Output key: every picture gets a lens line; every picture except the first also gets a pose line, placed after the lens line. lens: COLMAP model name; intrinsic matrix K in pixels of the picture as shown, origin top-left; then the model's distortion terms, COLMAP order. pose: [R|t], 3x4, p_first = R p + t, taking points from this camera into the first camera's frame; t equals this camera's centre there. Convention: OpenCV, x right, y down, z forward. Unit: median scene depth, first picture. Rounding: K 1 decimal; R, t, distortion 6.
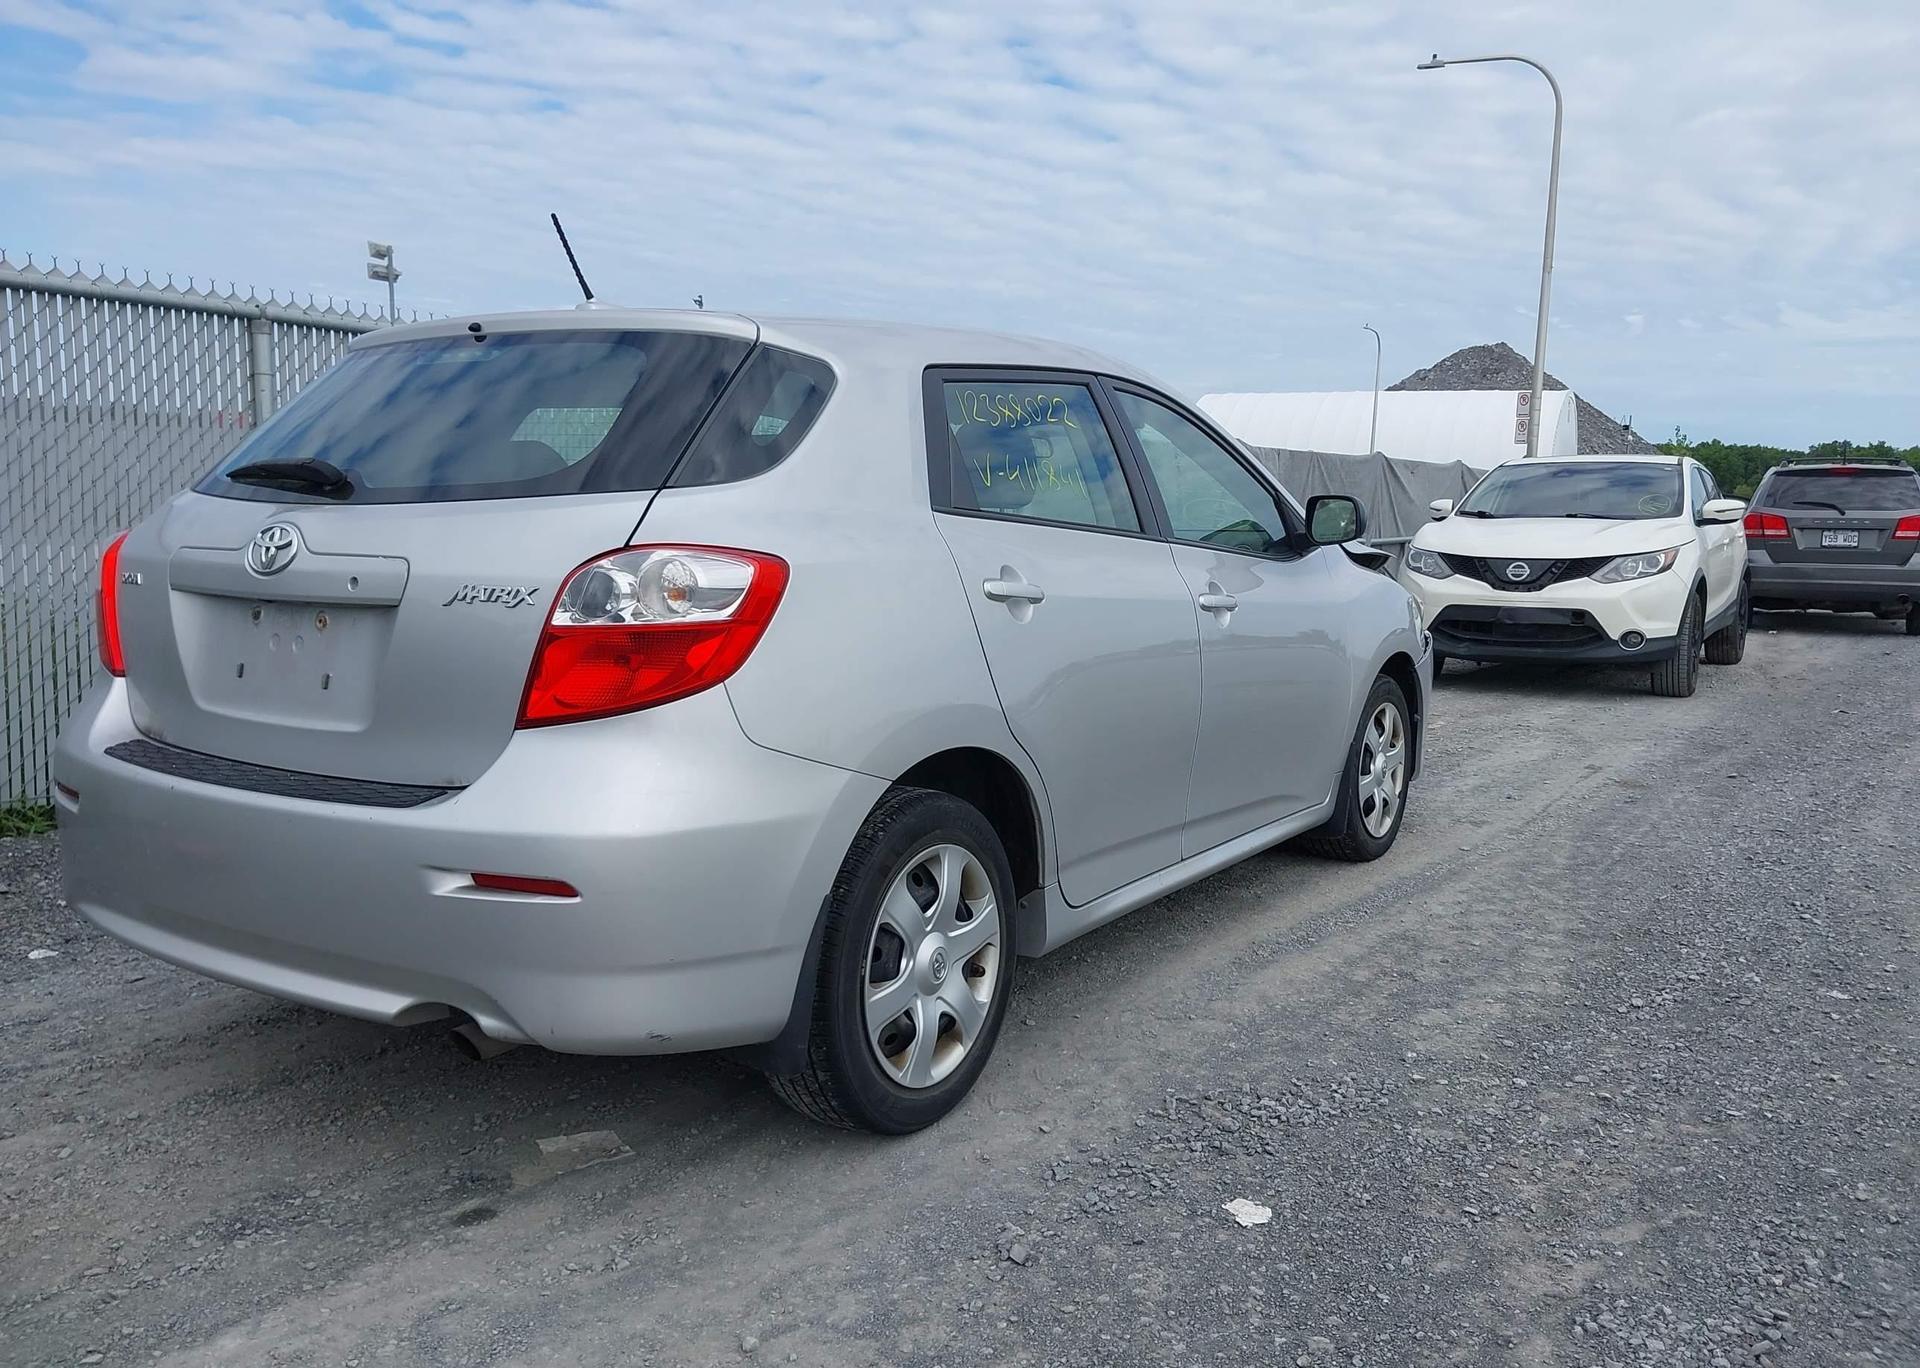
lens RADIAL K [[1506.9, 0, 966.7], [0, 1506.9, 676.7], [0, 0, 1]] dist [0.009129, -0.007291]
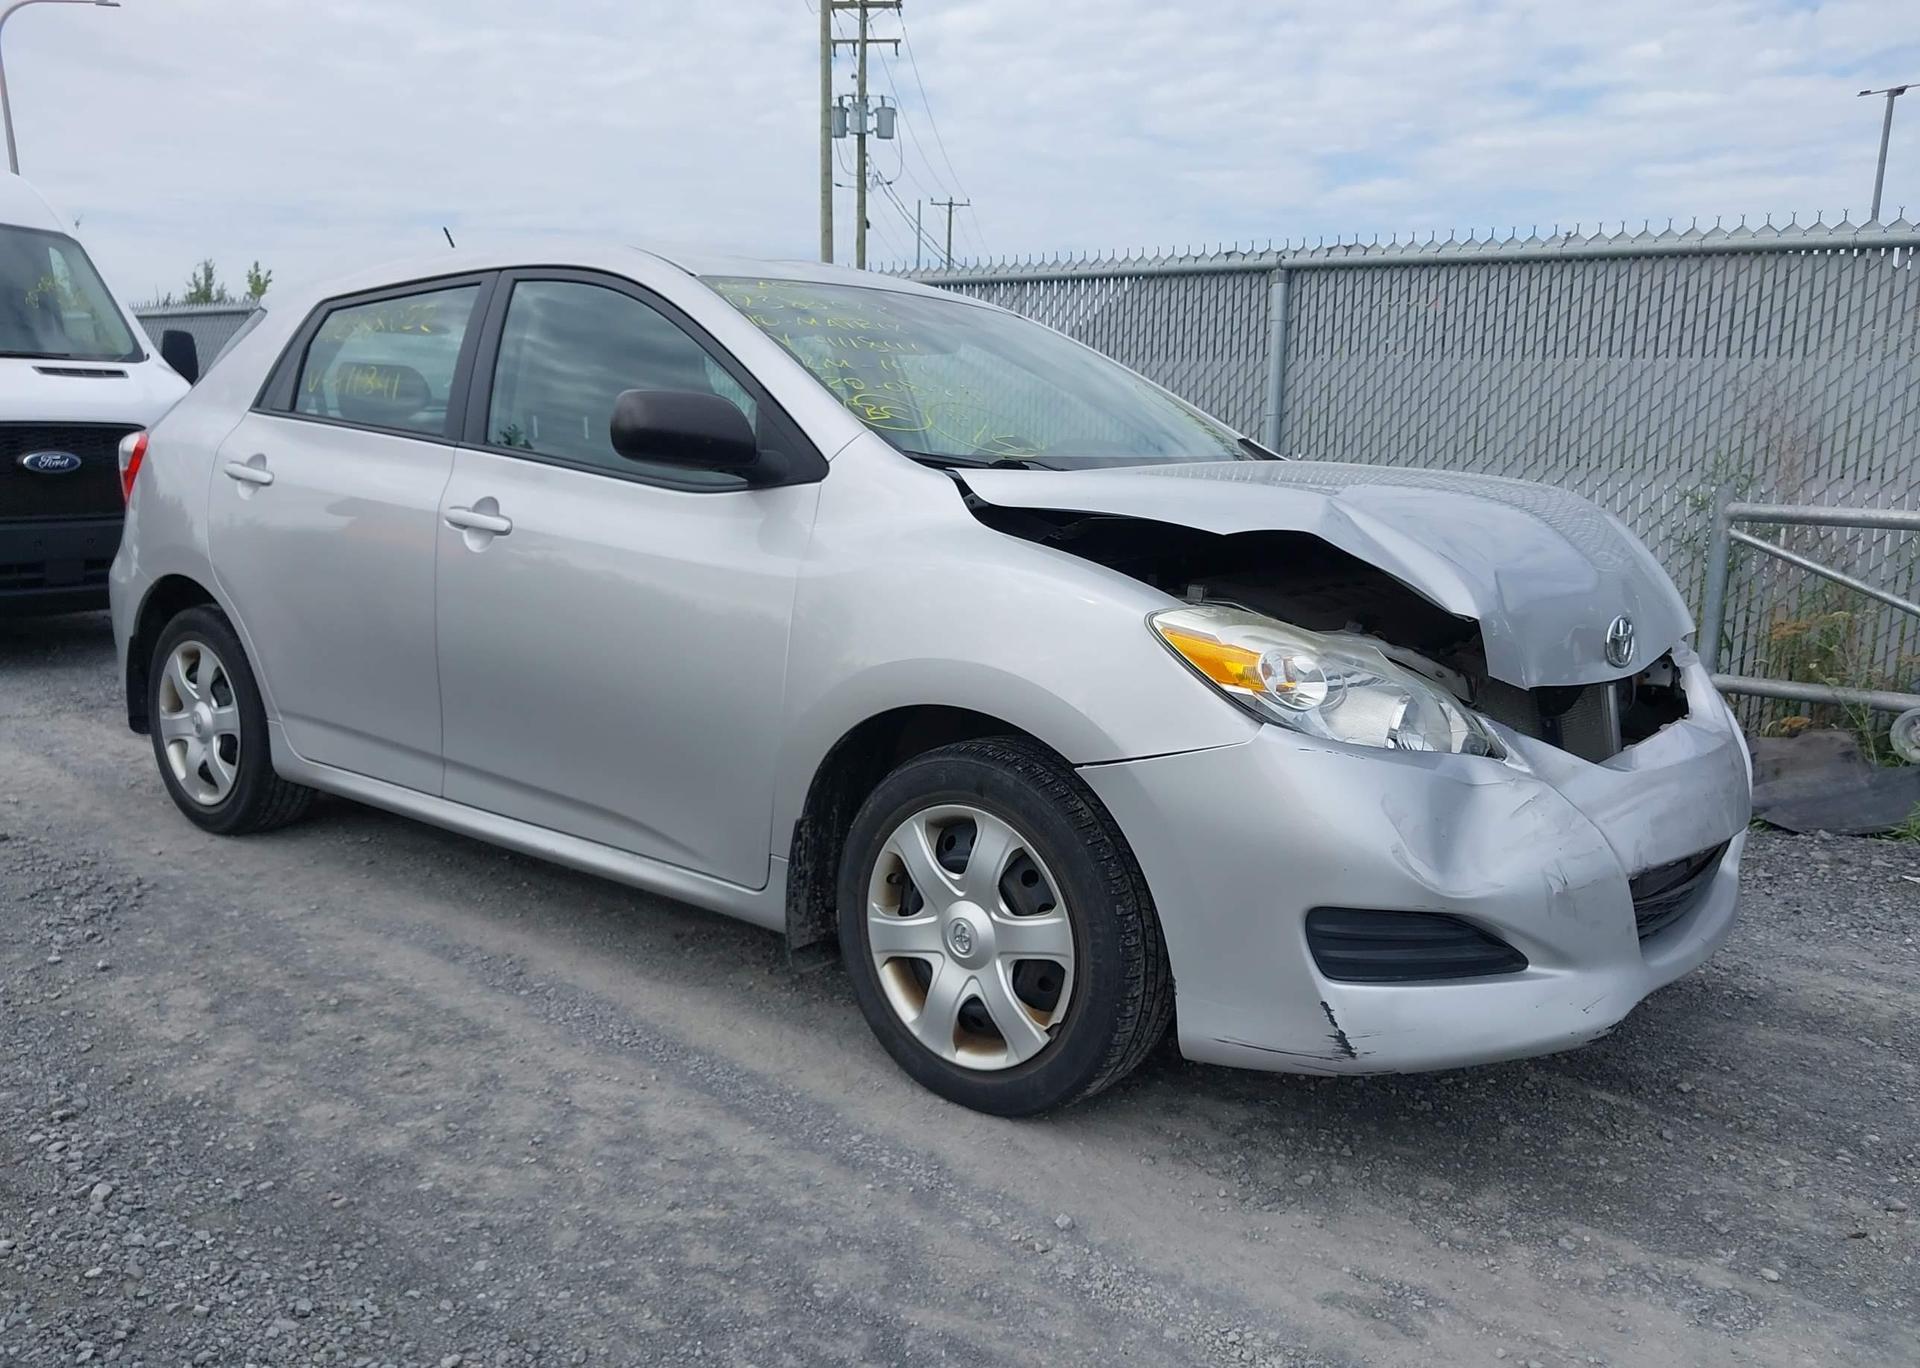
lens RADIAL K [[1506.9, 0, 967.1], [0, 1506.9, 701.7], [0, 0, 1]] dist [0.009129, -0.007291]
pose [[-0.092954, 0.155584, -0.983440, 1.324196], [-0.133412, 0.976863, 0.167153, -0.172551], [0.986692, 0.146740, -0.070046, 1.794043]]
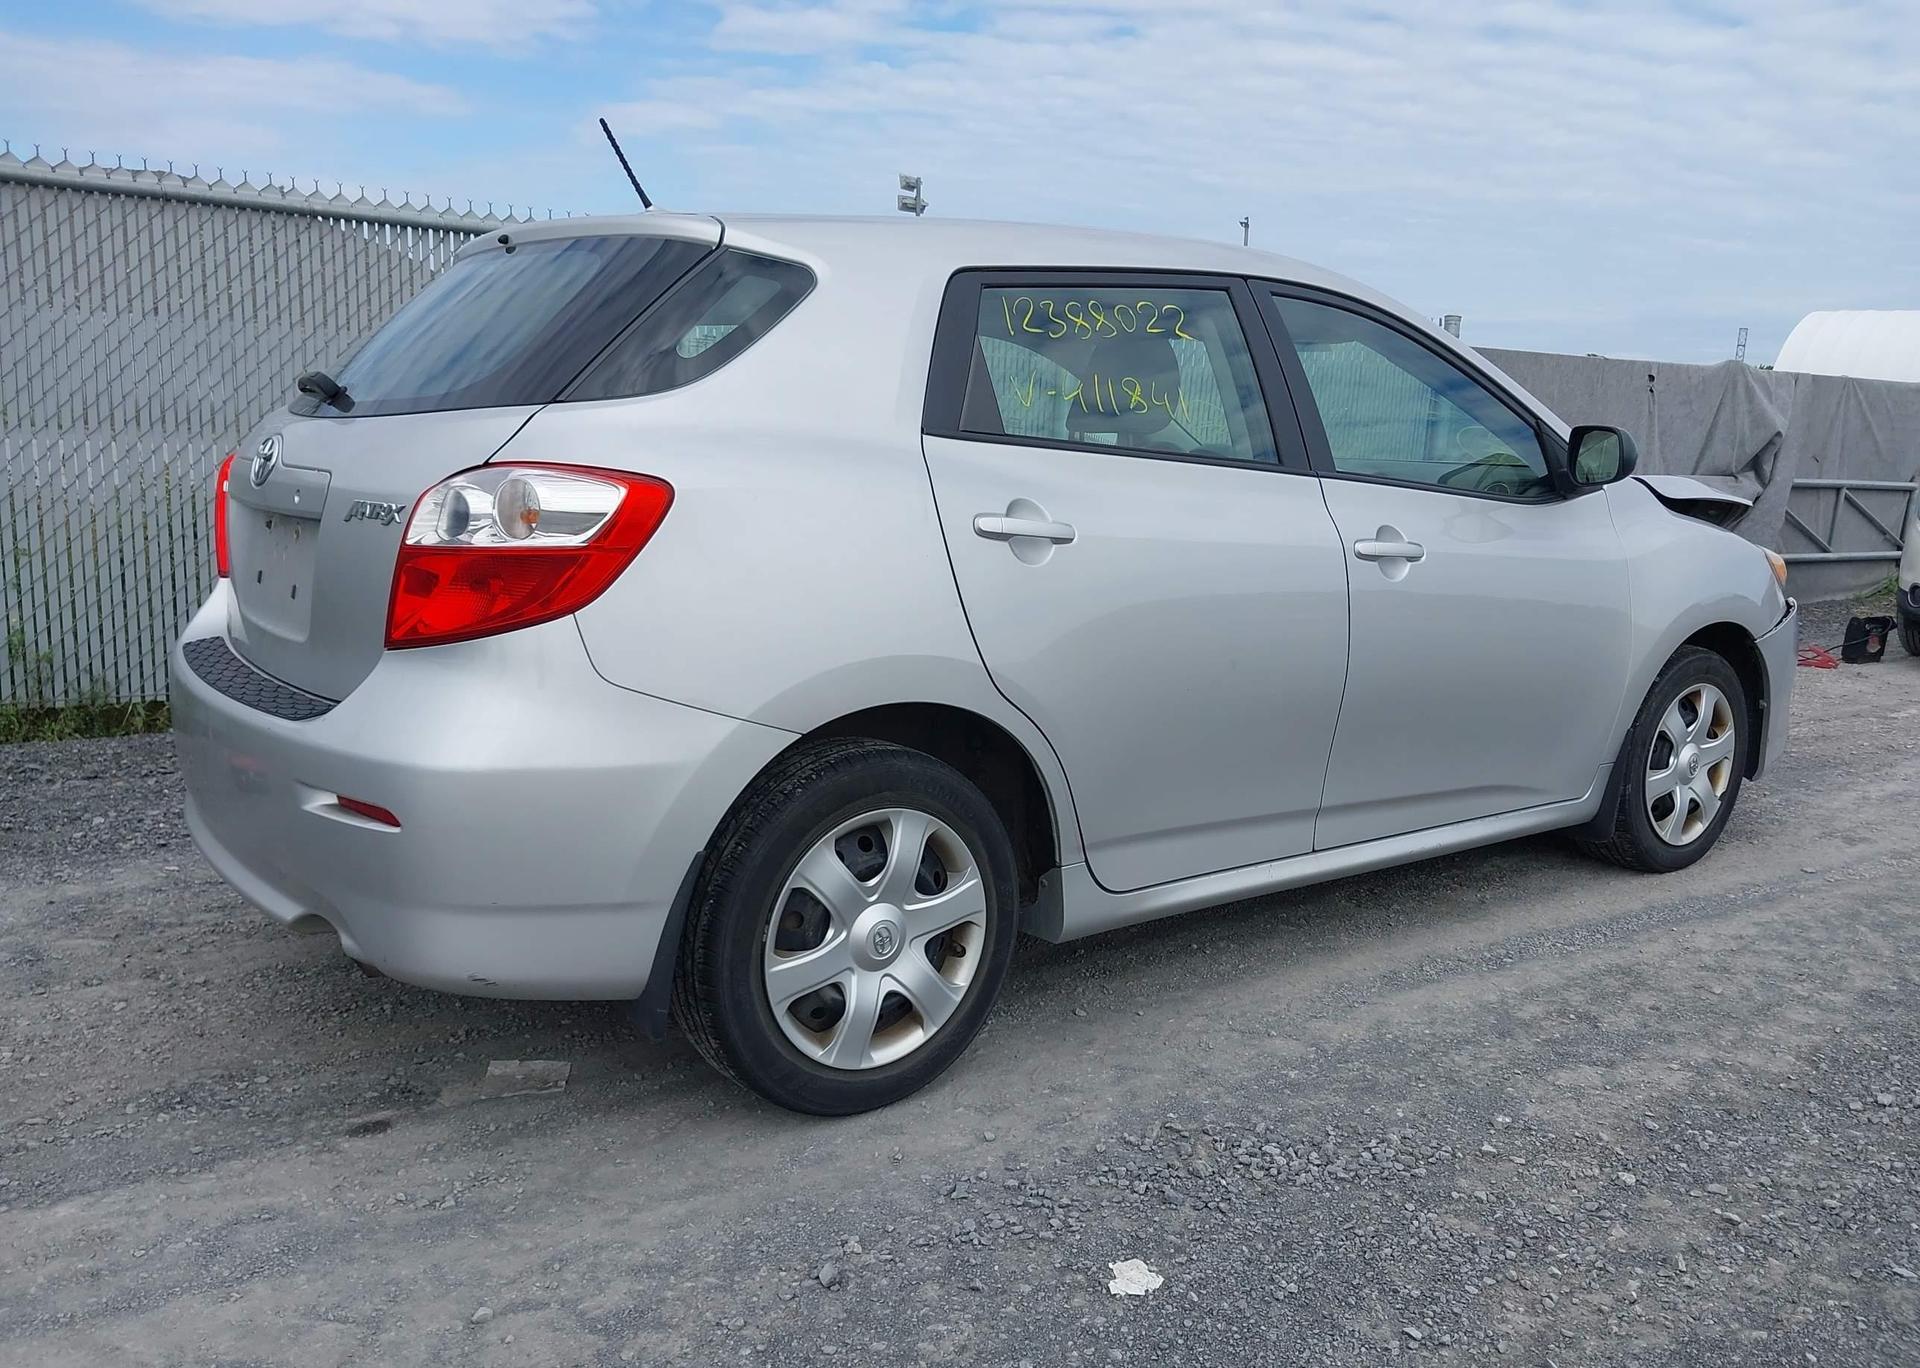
lens RADIAL K [[1506.9, 0, 968.8], [0, 1506.9, 694.9], [0, 0, 1]] dist [0.009129, -0.007291]
pose [[0.939482, 0.073611, -0.334597, 0.313539], [-0.053951, 0.996247, 0.067689, -0.018549], [0.338324, -0.045540, 0.939927, 0.168792]]
